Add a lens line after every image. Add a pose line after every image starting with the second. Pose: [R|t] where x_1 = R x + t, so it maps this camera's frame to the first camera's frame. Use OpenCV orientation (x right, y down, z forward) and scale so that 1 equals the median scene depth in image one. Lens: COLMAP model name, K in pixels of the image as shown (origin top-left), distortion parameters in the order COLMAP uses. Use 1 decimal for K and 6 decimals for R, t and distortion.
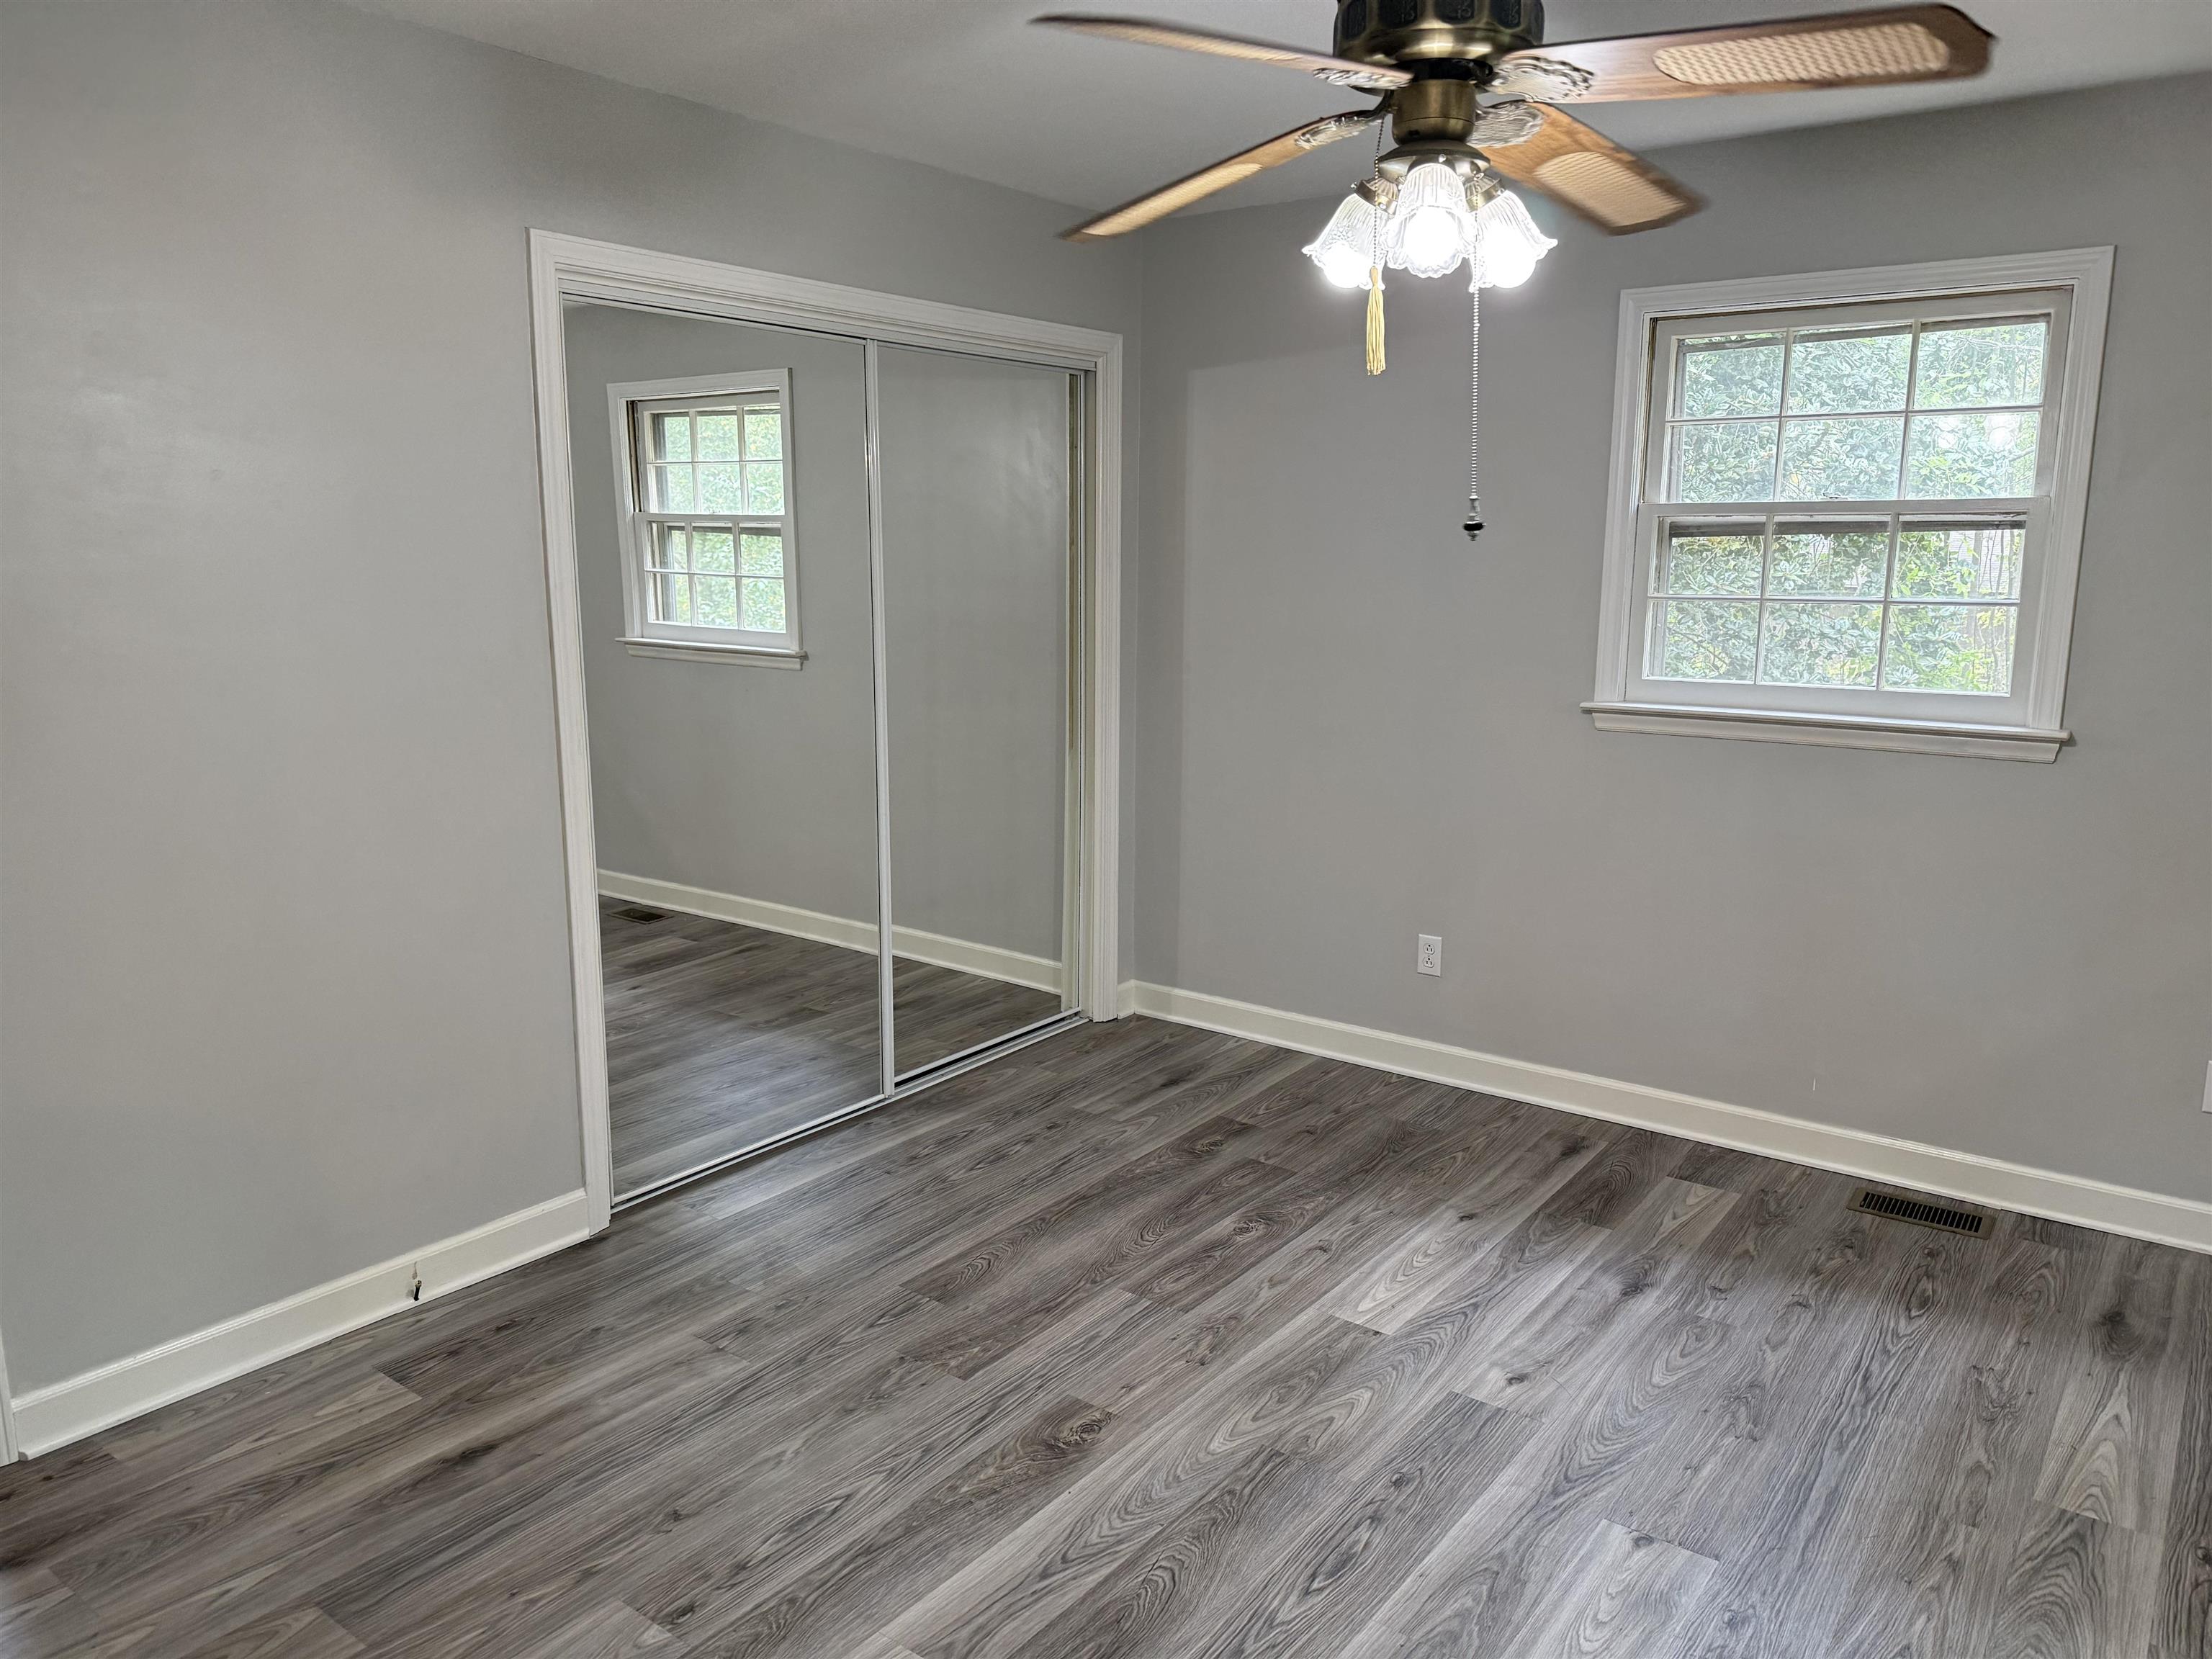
lens RADIAL K [[1550.5, 0, 1111.1], [0, 1550.5, 845.4], [0, 0, 1]] dist [0.045613, -0.055026]
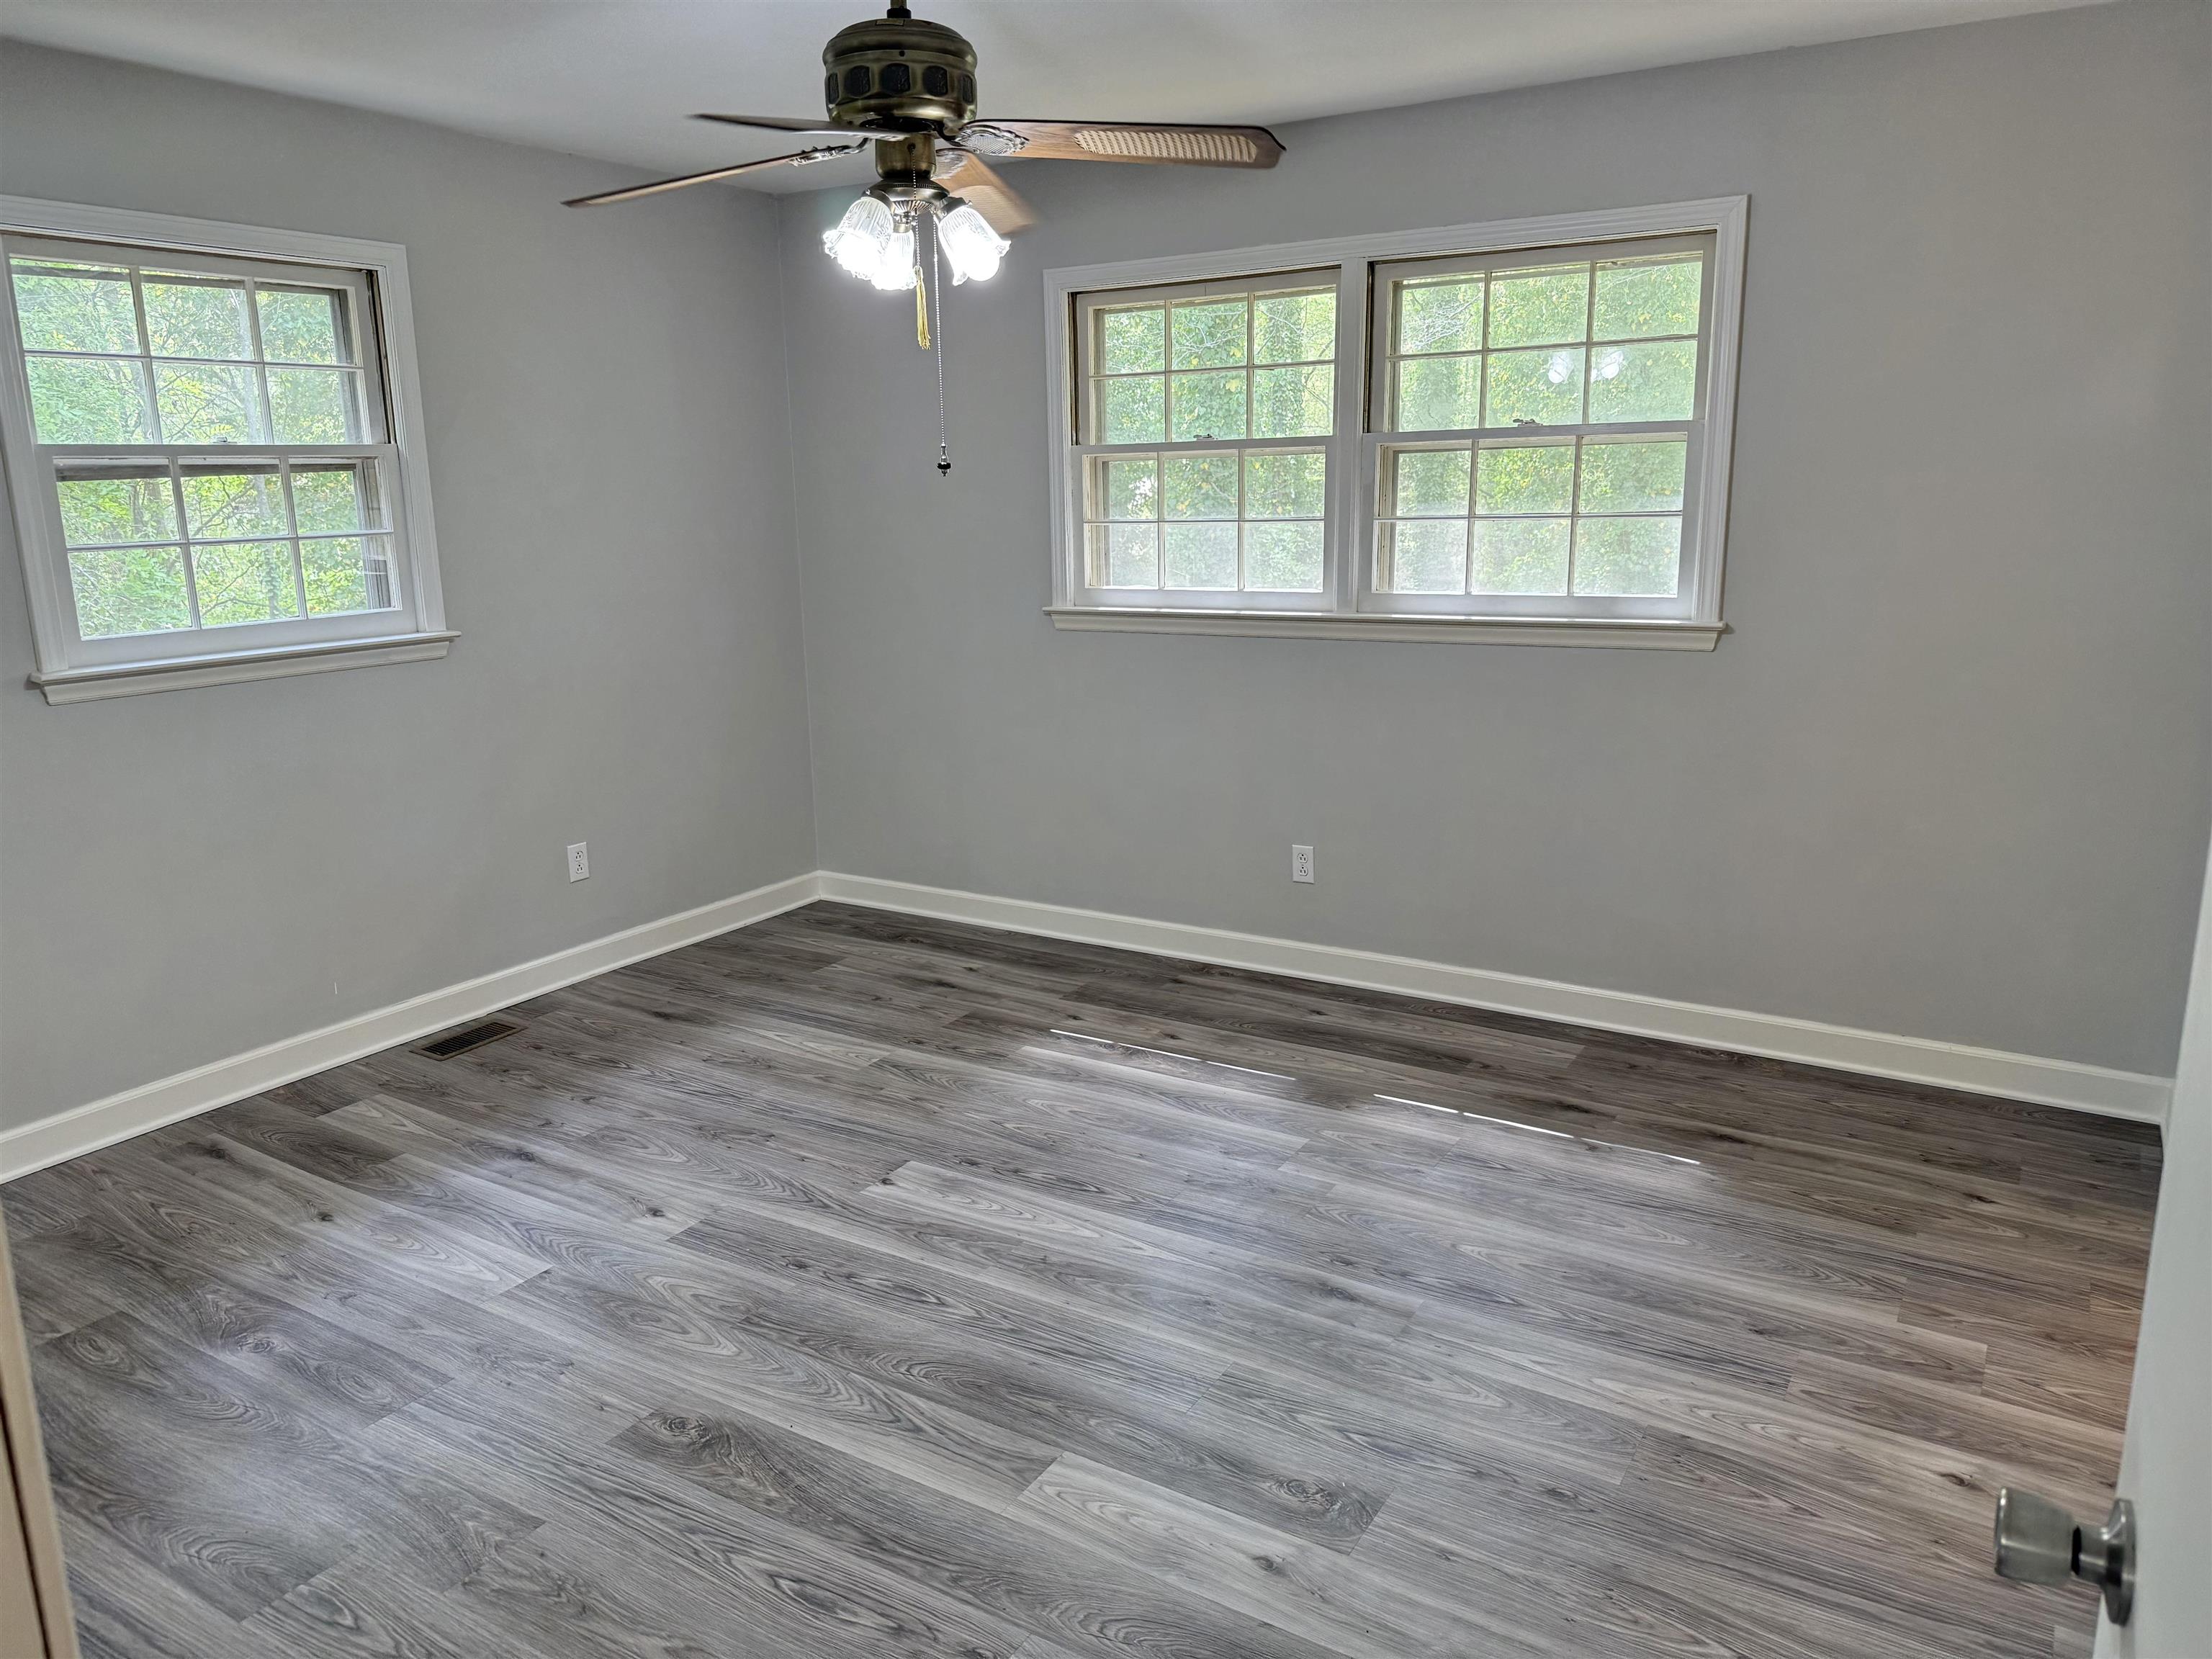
lens RADIAL K [[1550.5, 0, 1112.3], [0, 1550.5, 810.9], [0, 0, 1]] dist [0.045613, -0.055026]
pose [[-0.096074, -0.213052, 0.972306, -0.771603], [0.203464, 0.951996, 0.228706, -0.124829], [-0.974357, 0.219802, -0.048114, 0.621509]]
